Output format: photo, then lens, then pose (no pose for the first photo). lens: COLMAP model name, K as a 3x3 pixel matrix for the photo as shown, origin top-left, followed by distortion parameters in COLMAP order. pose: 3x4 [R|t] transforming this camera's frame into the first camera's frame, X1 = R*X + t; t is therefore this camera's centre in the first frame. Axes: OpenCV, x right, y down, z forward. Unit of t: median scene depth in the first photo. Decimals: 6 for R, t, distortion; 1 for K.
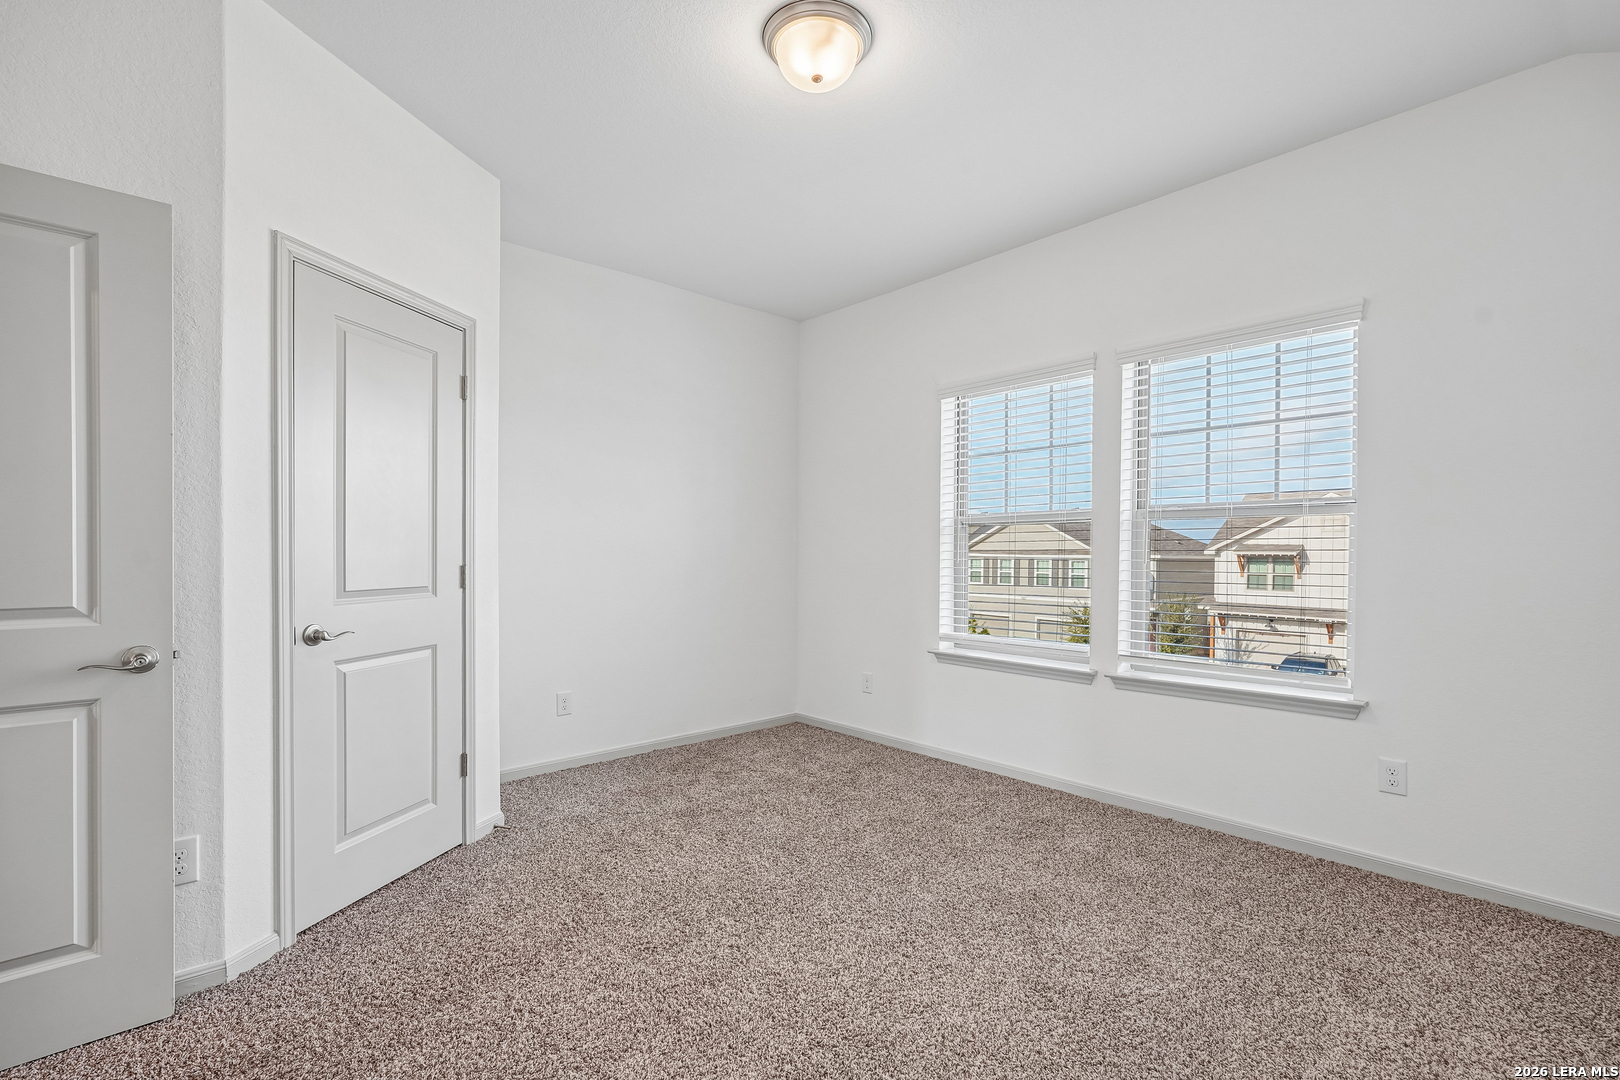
lens RADIAL K [[729.0, 0, 801.3], [0, 729.0, 554.8], [0, 0, 1]] dist [-0.008211, 0.007152]
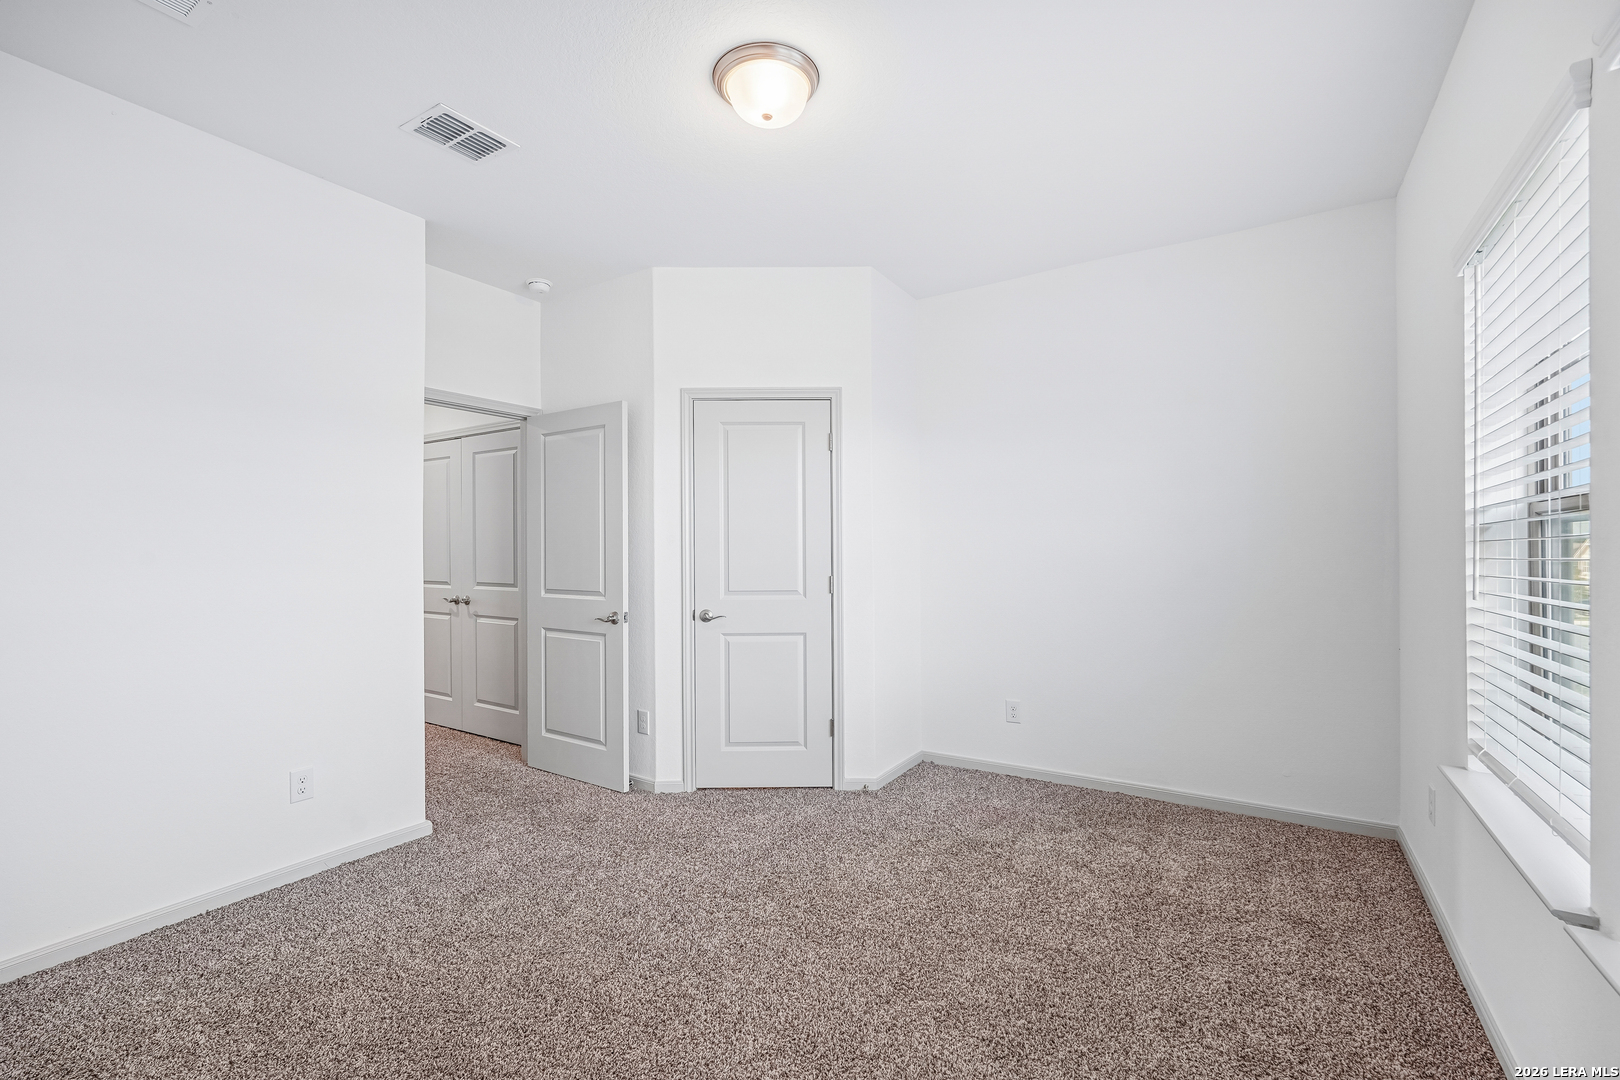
lens RADIAL K [[729.0, 0, 806.3], [0, 729.0, 543.1], [0, 0, 1]] dist [-0.008211, 0.007152]
pose [[0.250518, -0.007818, -0.968080, 0.829359], [0.005281, 0.999964, -0.006709, -0.038186], [0.968098, -0.003431, 0.250550, 0.641966]]
